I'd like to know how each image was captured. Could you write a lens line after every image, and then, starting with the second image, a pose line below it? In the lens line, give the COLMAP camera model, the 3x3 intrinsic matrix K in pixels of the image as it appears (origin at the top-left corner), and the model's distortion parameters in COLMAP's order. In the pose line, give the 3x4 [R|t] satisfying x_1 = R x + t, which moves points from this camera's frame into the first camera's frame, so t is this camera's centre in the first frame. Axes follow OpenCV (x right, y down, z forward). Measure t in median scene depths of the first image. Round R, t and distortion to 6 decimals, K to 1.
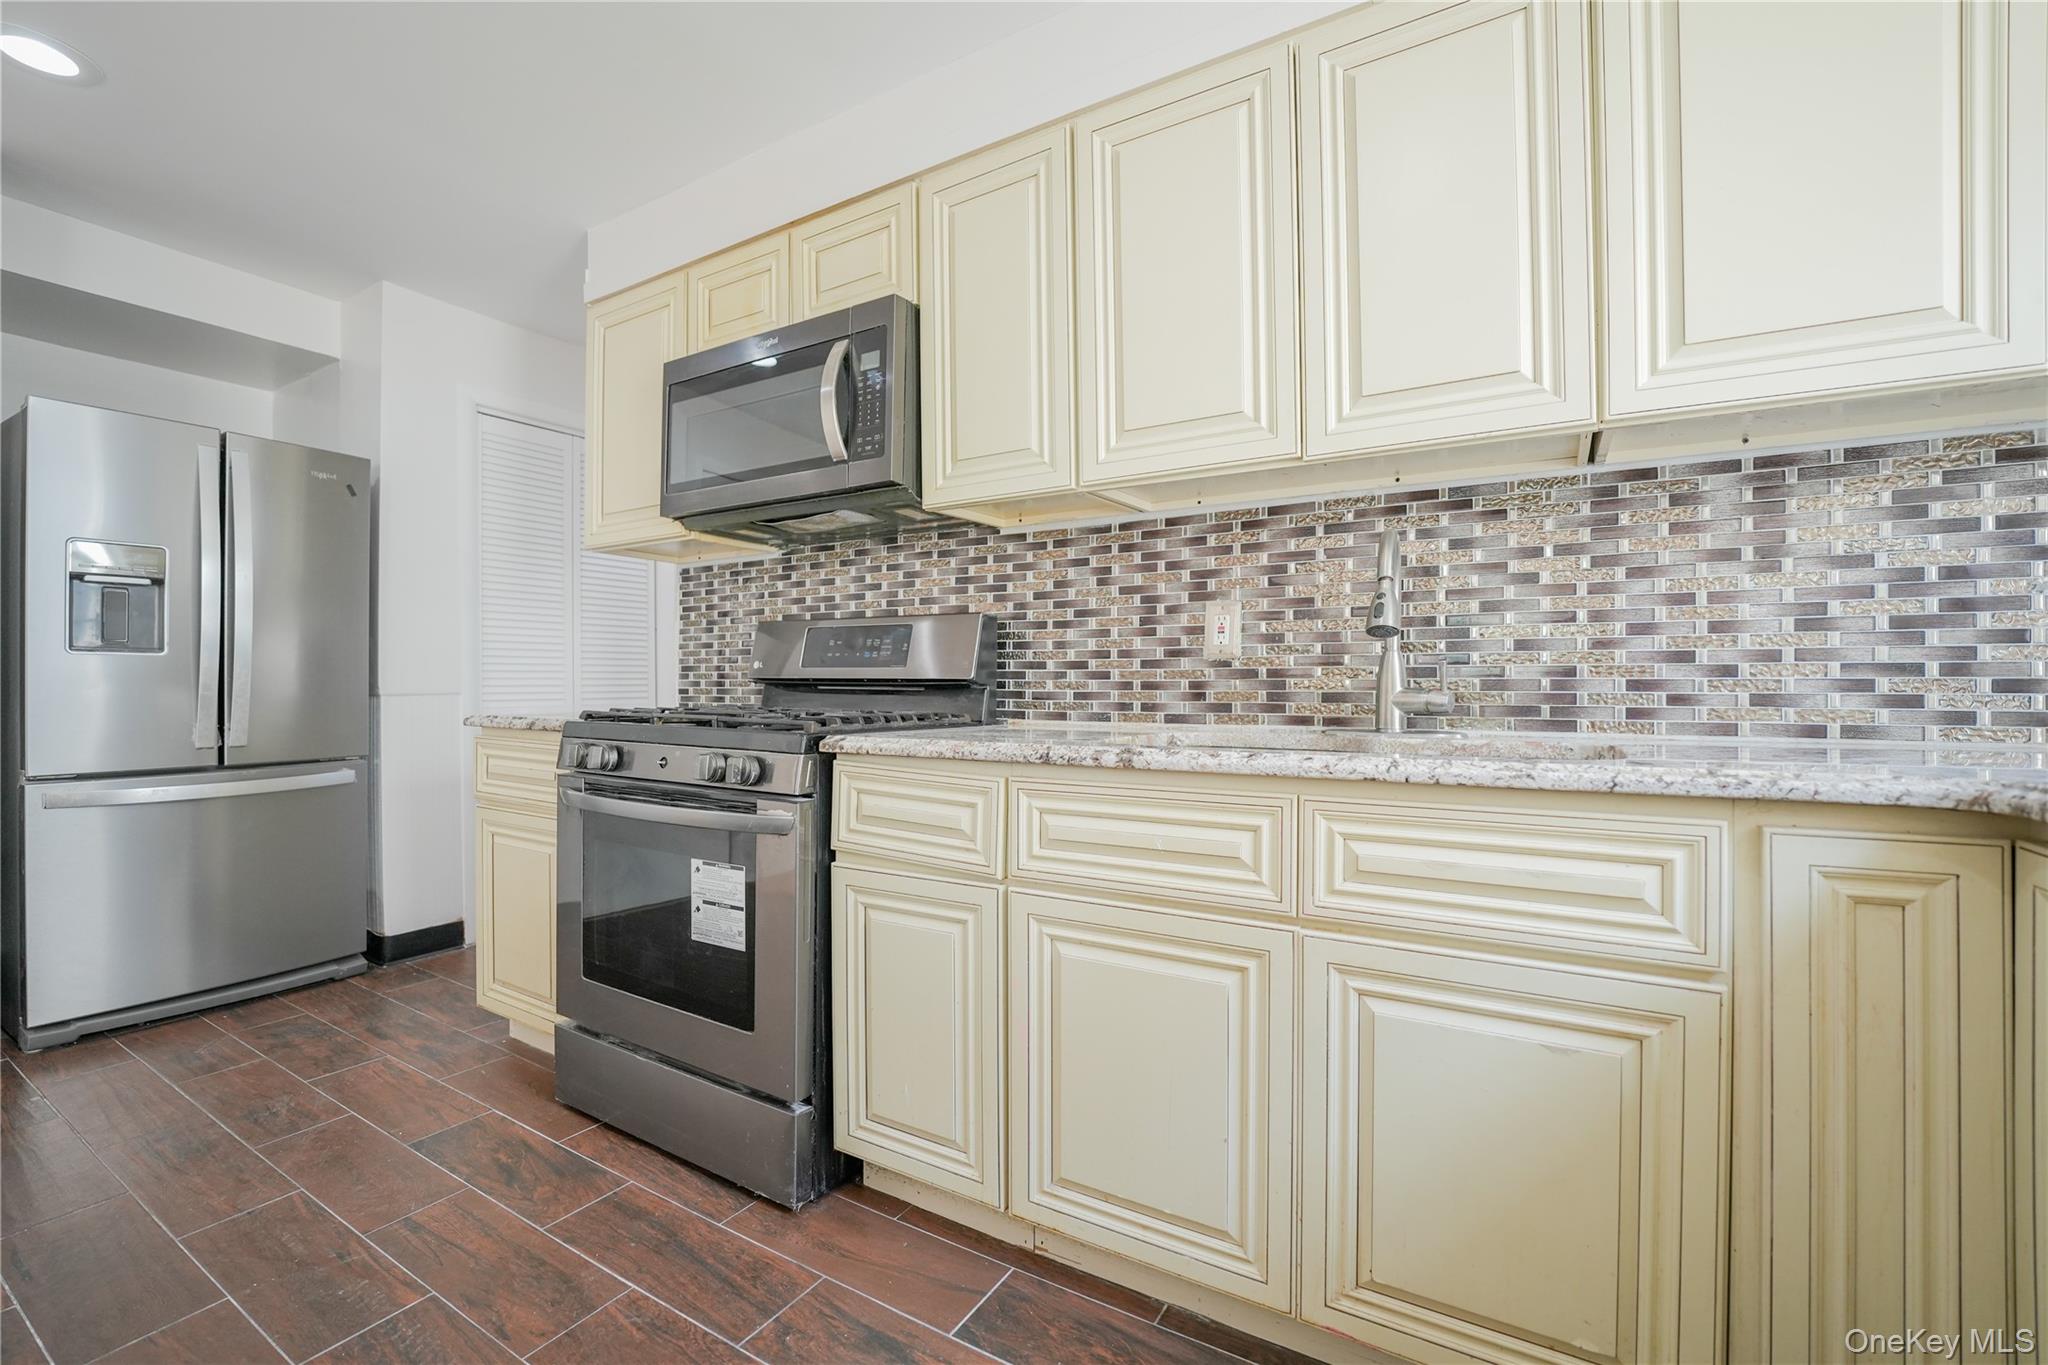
lens RADIAL K [[841.9, 0, 1019.2], [0, 841.9, 690.1], [0, 0, 1]] dist [-0.021807, 0.000405]
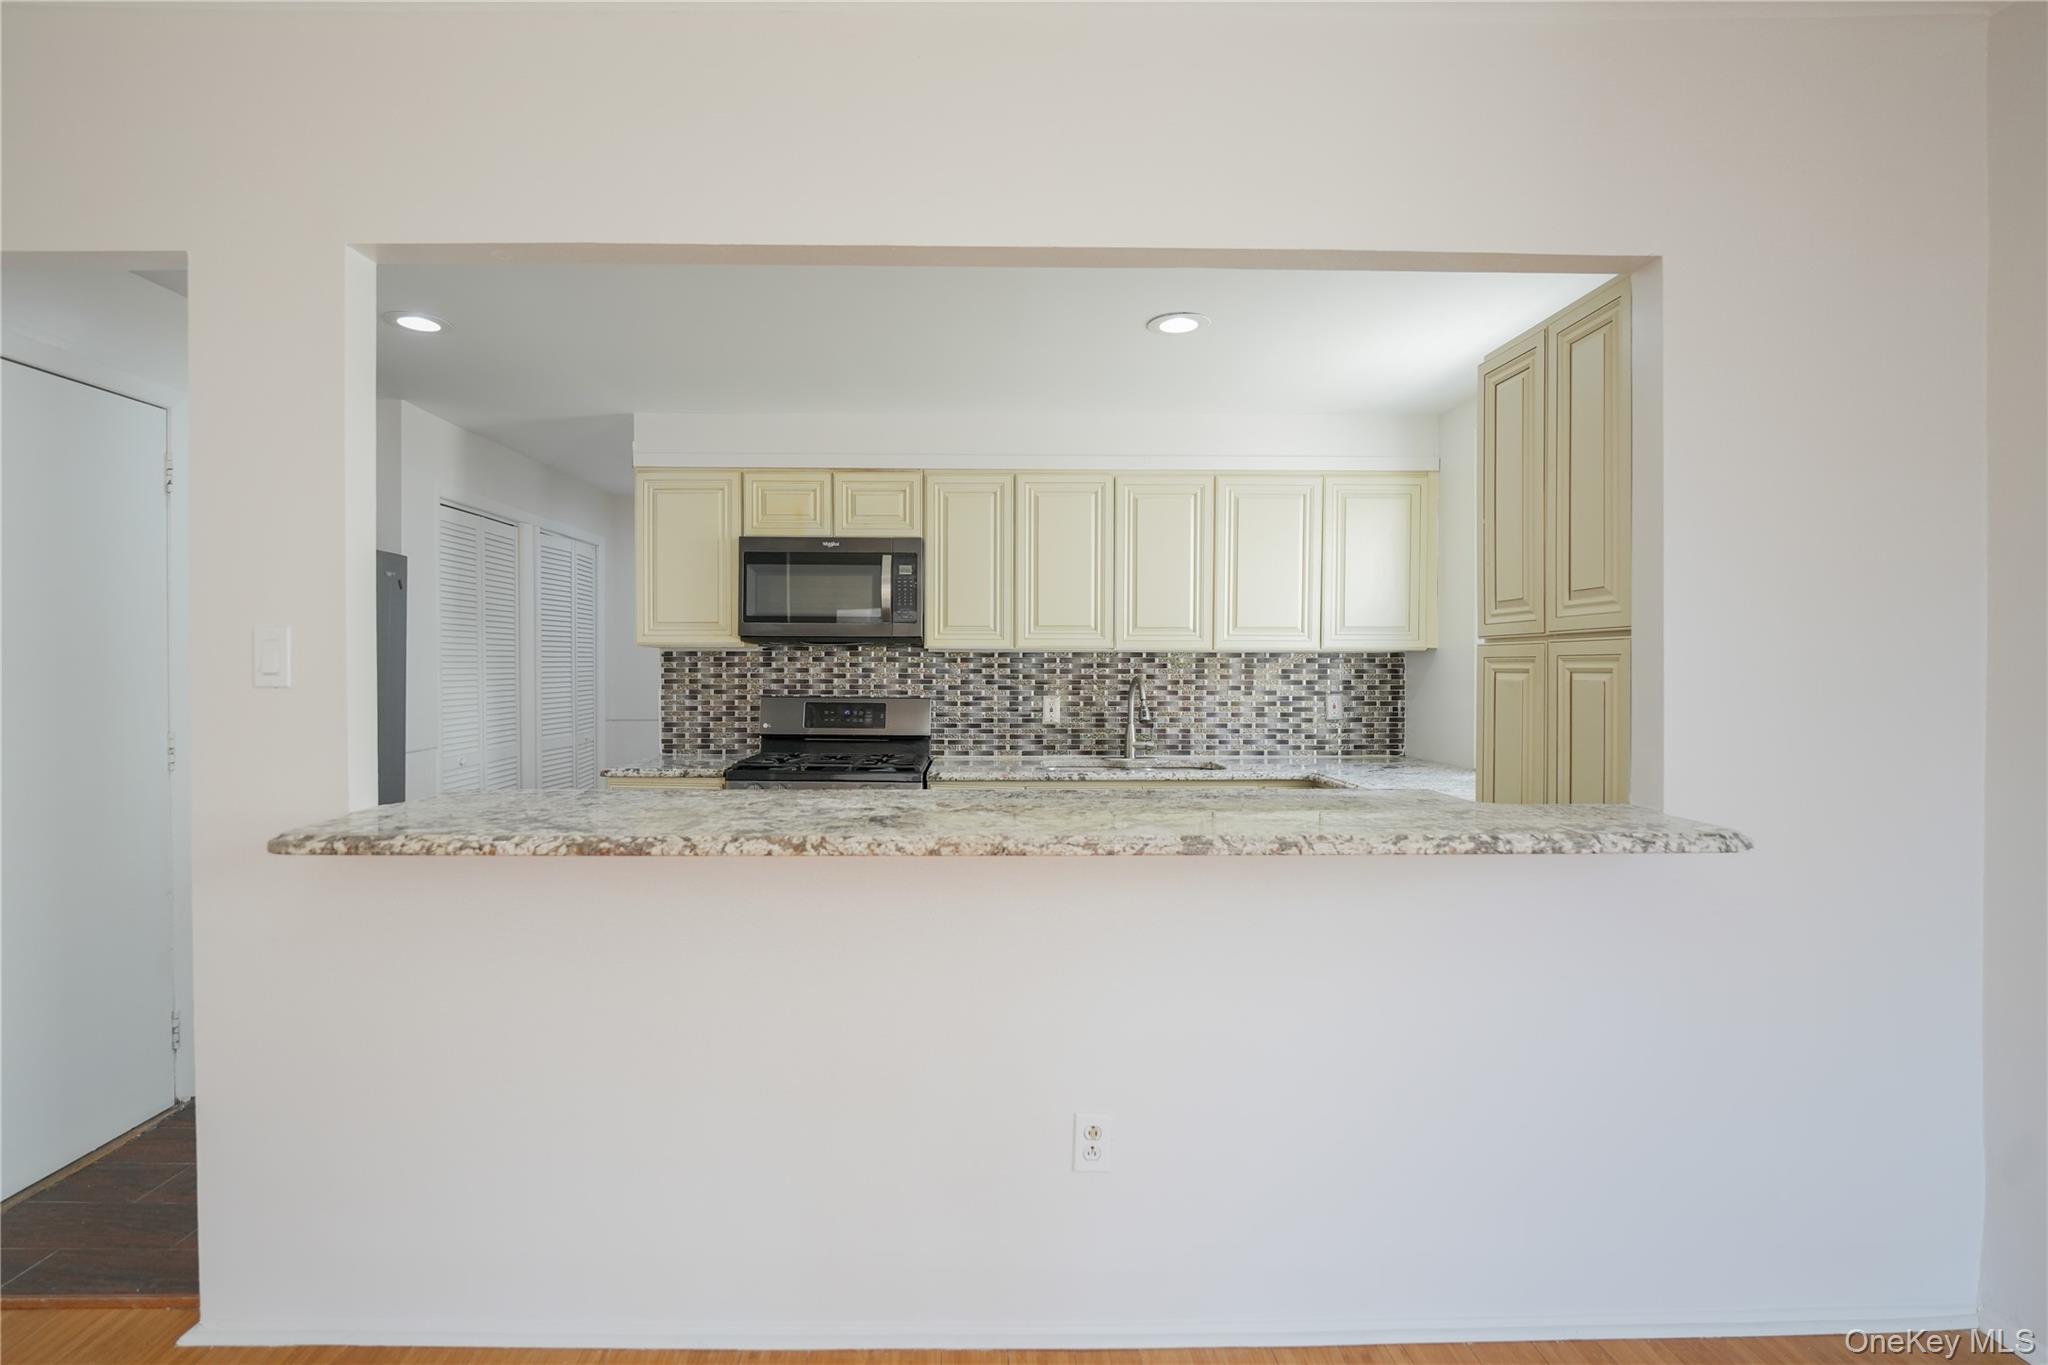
lens RADIAL K [[931.3, 0, 1020.8], [0, 931.3, 679.7], [0, 0, 1]] dist [0.000895, 0.000008]
pose [[0.811685, 0.003286, 0.584086, -1.162635], [-0.007332, 0.999963, 0.004564, -0.156097], [-0.584050, -0.007987, 0.811679, -0.820499]]
